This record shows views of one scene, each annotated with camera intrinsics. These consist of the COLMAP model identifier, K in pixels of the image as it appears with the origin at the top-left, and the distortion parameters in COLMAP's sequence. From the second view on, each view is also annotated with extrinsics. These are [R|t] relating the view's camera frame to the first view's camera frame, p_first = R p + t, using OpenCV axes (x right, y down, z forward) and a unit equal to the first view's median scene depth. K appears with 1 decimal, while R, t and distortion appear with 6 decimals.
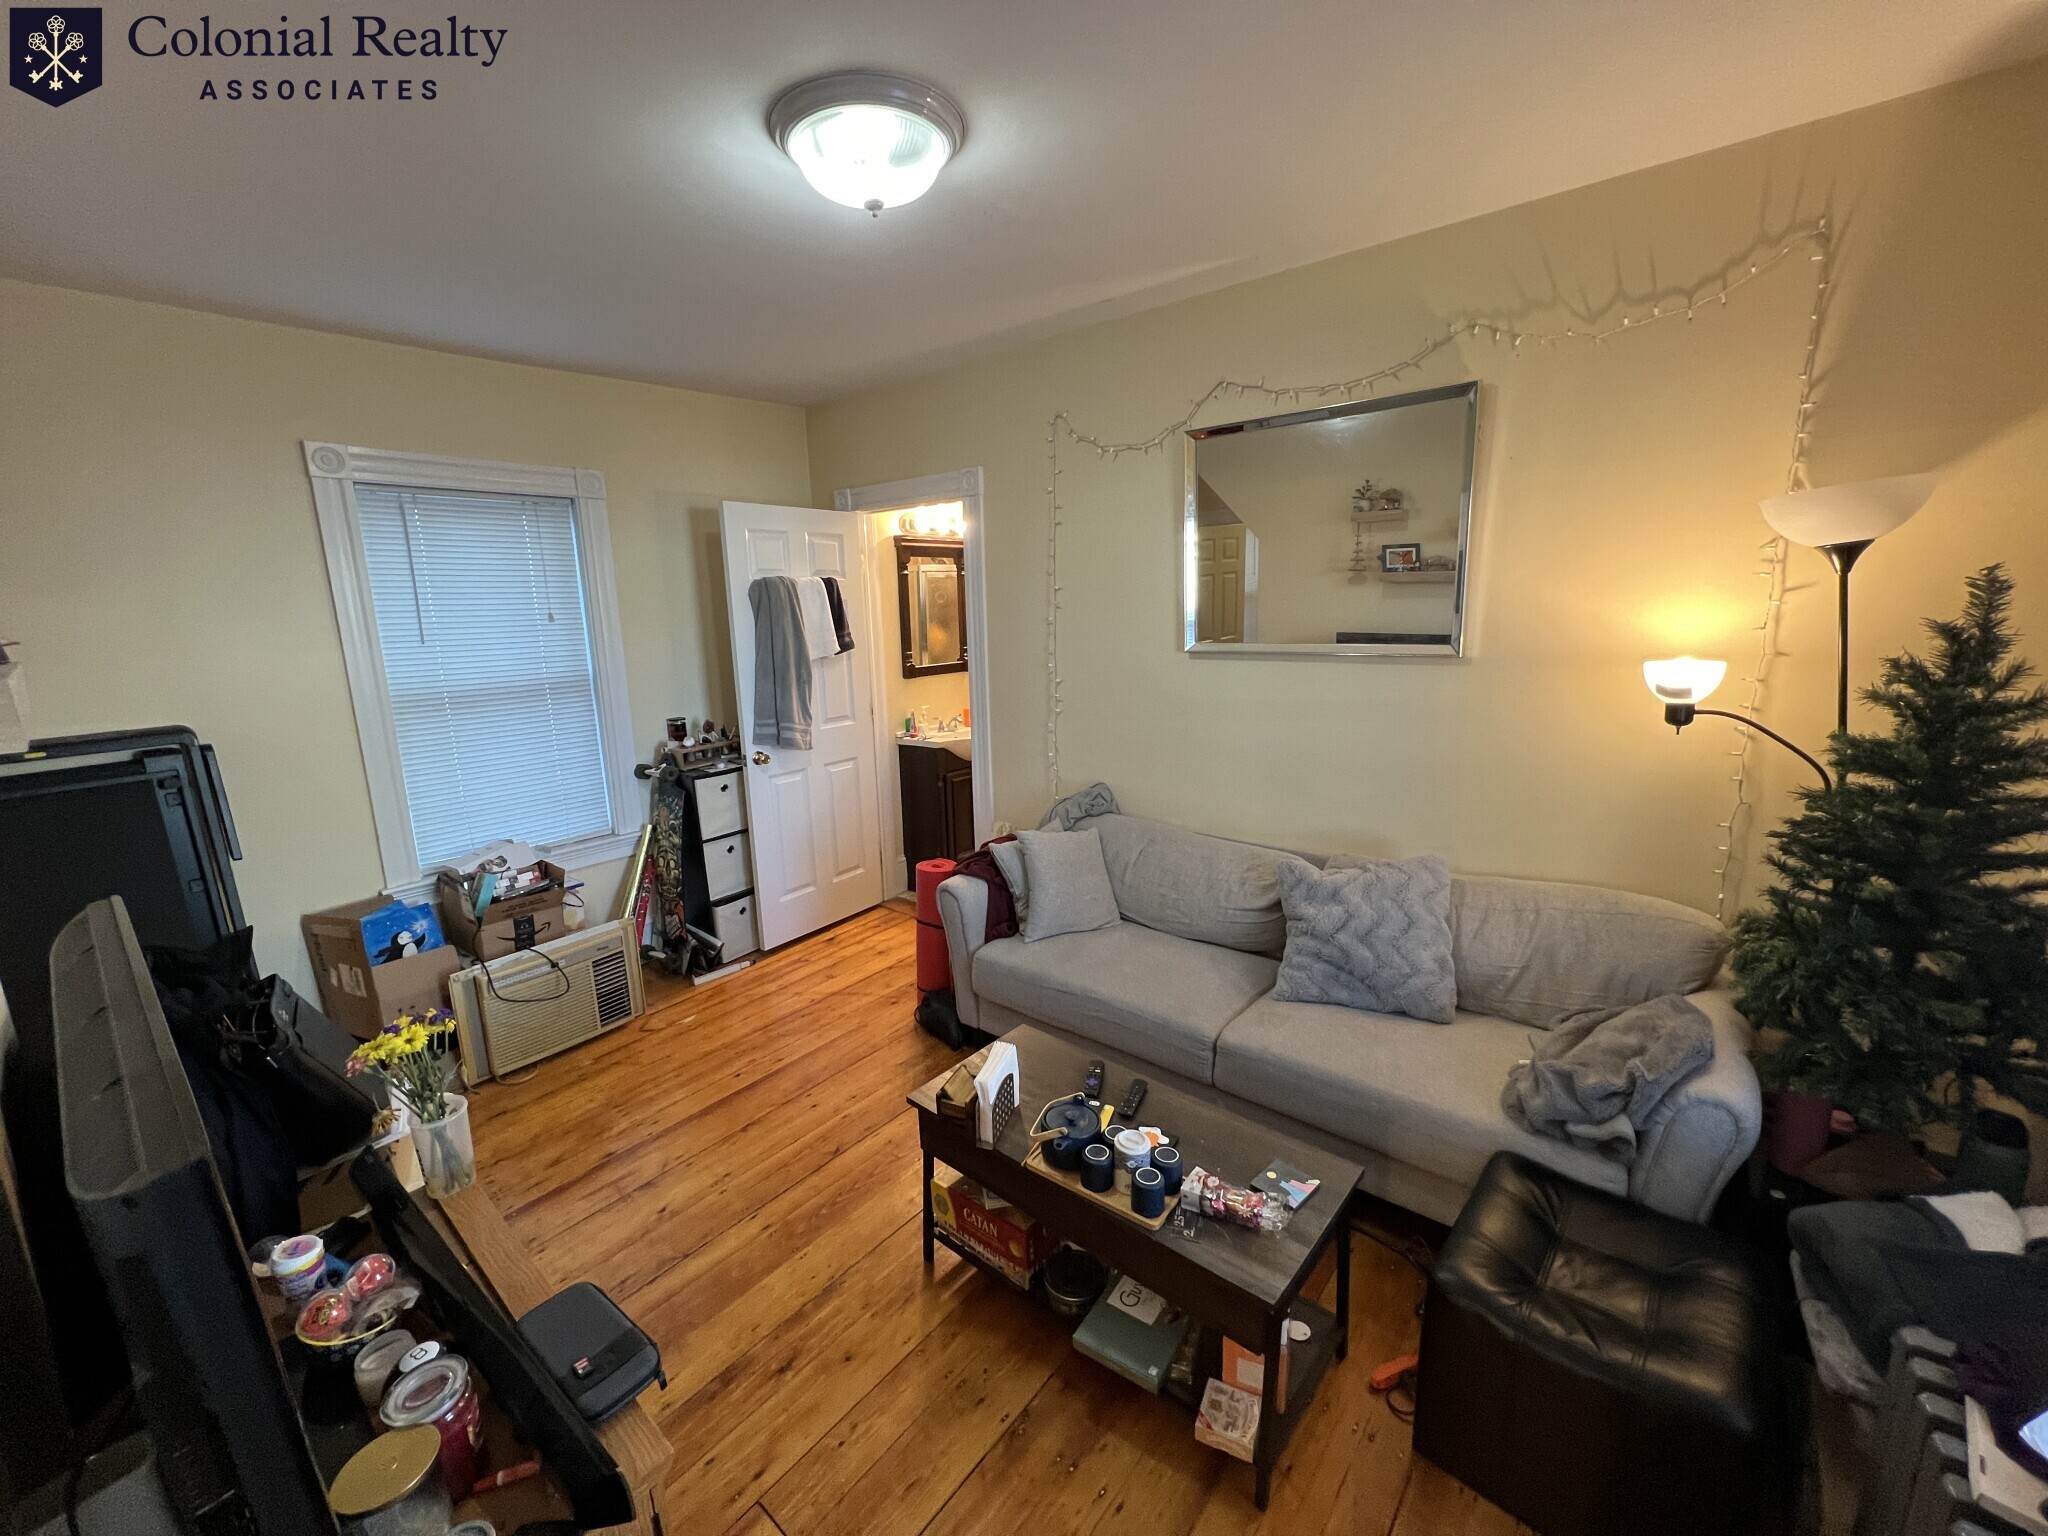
lens RADIAL K [[819.4, 0, 1008.3], [0, 819.4, 772.5], [0, 0, 1]] dist [-0.001852, -0.000236]
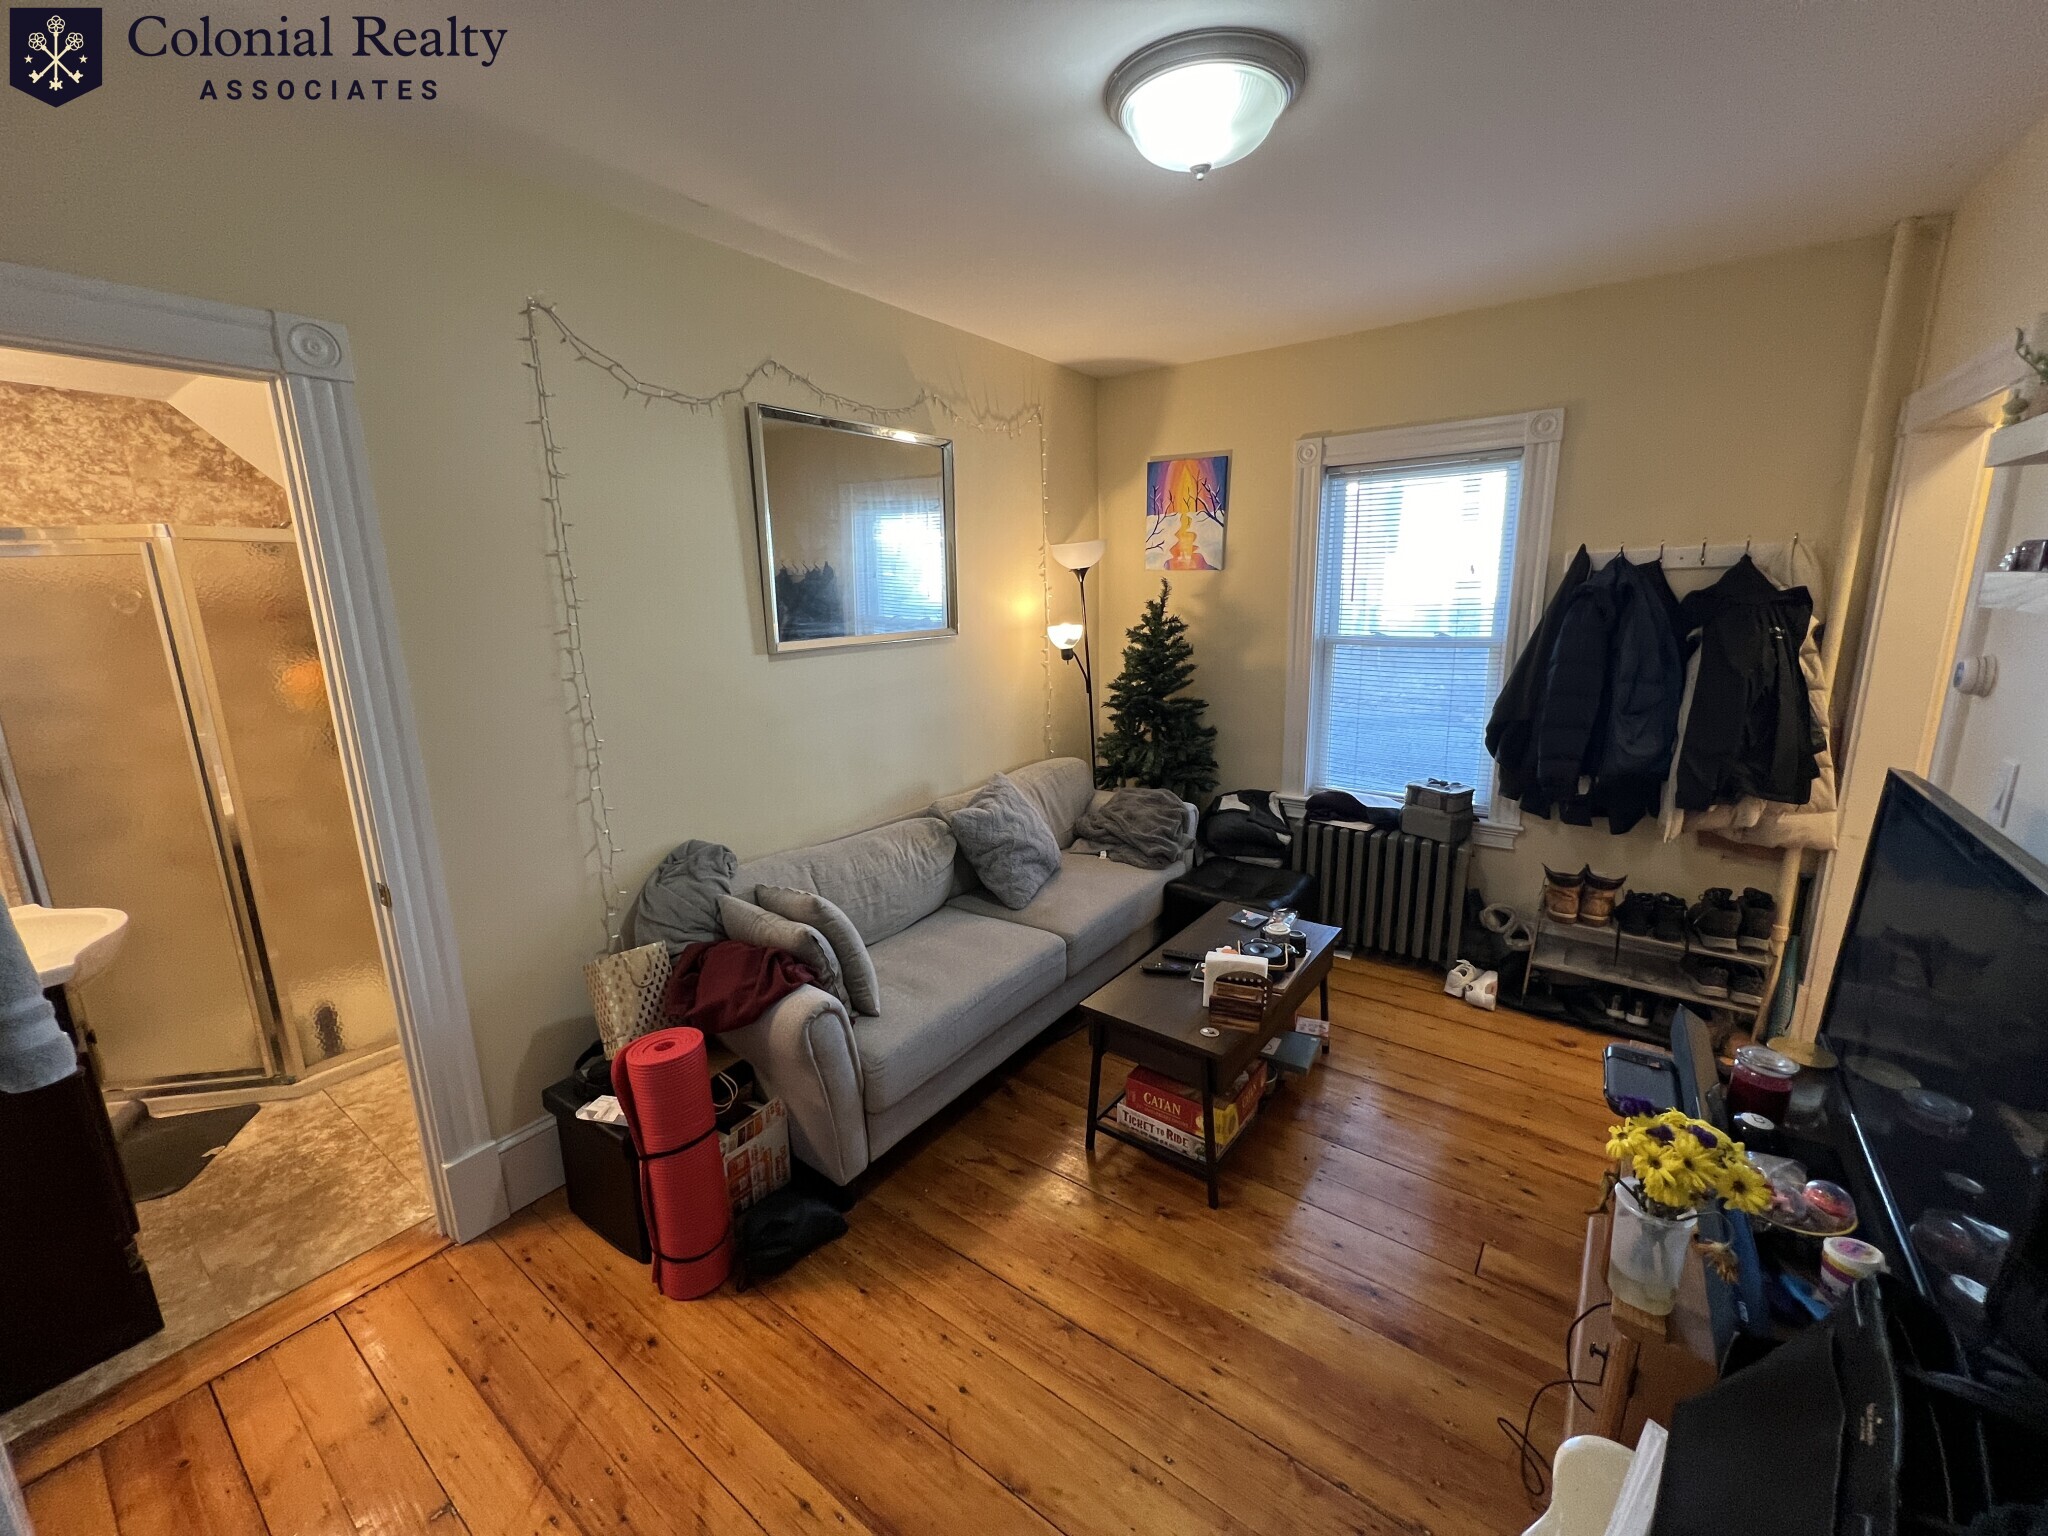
lens RADIAL K [[819.4, 0, 1033.4], [0, 819.4, 761.6], [0, 0, 1]] dist [-0.001852, -0.000236]
pose [[-0.072116, -0.183299, 0.980408, -0.878841], [0.222403, 0.955264, 0.194957, -0.183517], [-0.972284, 0.232106, -0.028124, 0.979798]]
